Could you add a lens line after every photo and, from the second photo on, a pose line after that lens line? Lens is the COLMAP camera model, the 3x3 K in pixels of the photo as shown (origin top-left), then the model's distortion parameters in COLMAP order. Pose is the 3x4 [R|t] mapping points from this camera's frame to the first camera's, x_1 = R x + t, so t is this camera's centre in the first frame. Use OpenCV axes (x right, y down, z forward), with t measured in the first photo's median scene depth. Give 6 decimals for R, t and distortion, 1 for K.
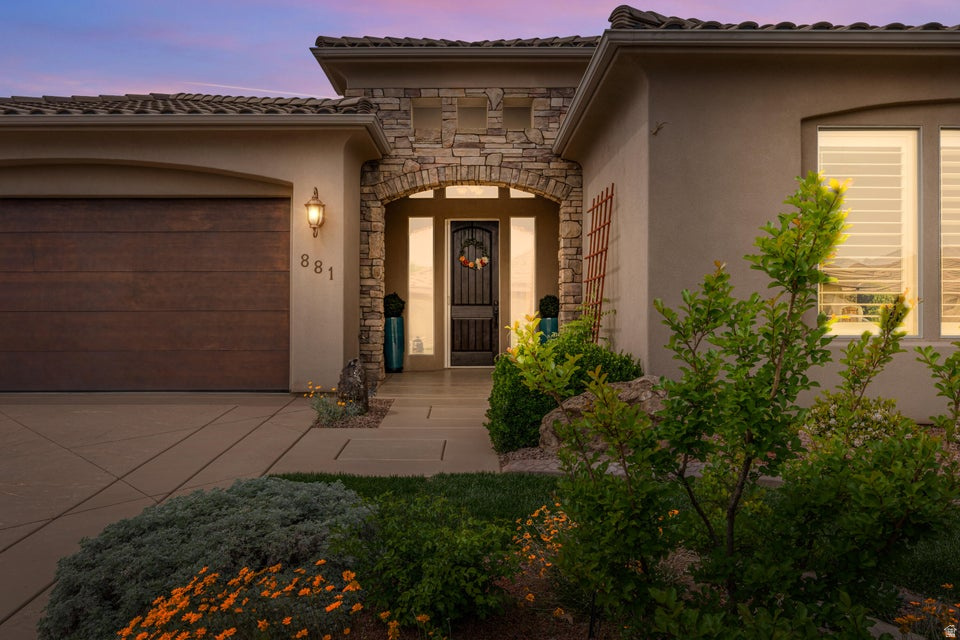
lens RADIAL K [[736.5, 0, 480.0], [0, 736.5, 320.0], [0, 0, 1]] dist [-0.028334, 0.000418]
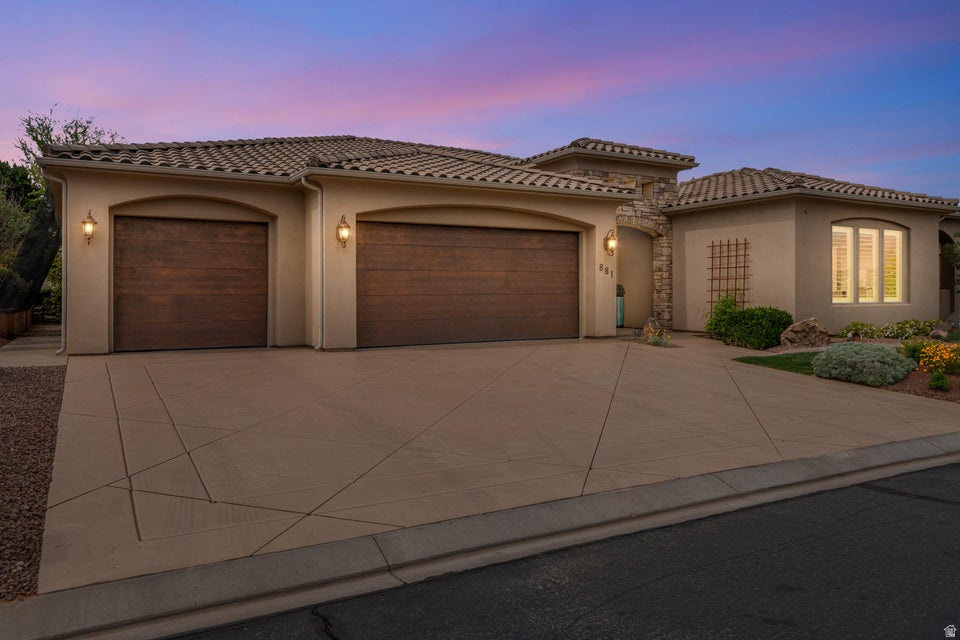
lens RADIAL K [[676.9, 0, 480.0], [0, 676.9, 320.0], [0, 0, 1]] dist [-0.040439, -0.001770]
pose [[0.876001, -0.022633, 0.481777, -1.291178], [0.007987, 0.999442, 0.032428, -0.003530], [-0.482243, -0.024559, 0.875693, -0.363225]]
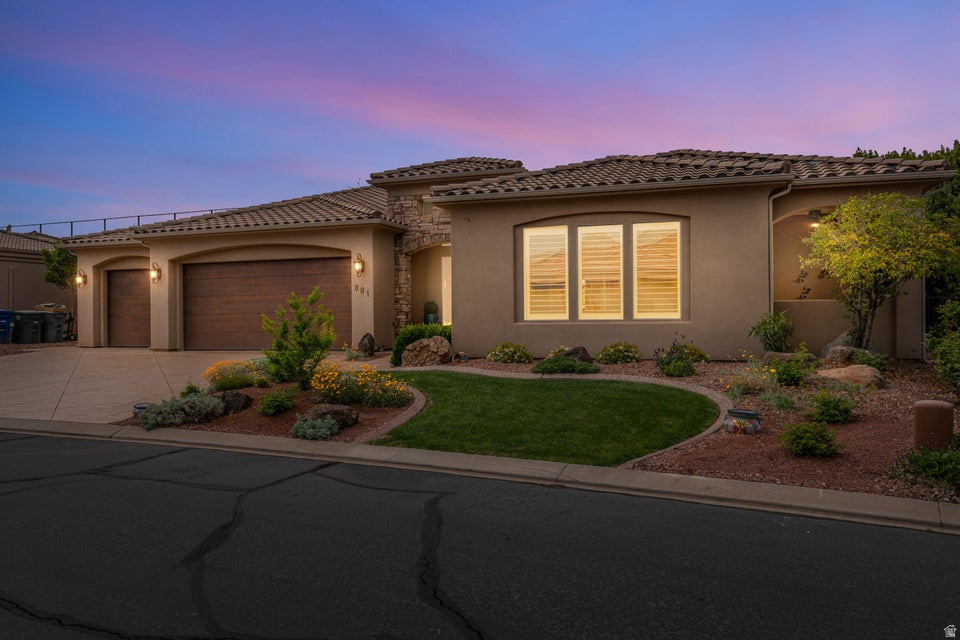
lens RADIAL K [[767.5, 0, 480.0], [0, 767.5, 320.0], [0, 0, 1]] dist [-0.004656, -0.000803]
pose [[0.939482, -0.009448, -0.342467, 0.811235], [0.011418, 0.999928, 0.003737, 0.007417], [0.342407, -0.007421, 0.939522, -0.910585]]
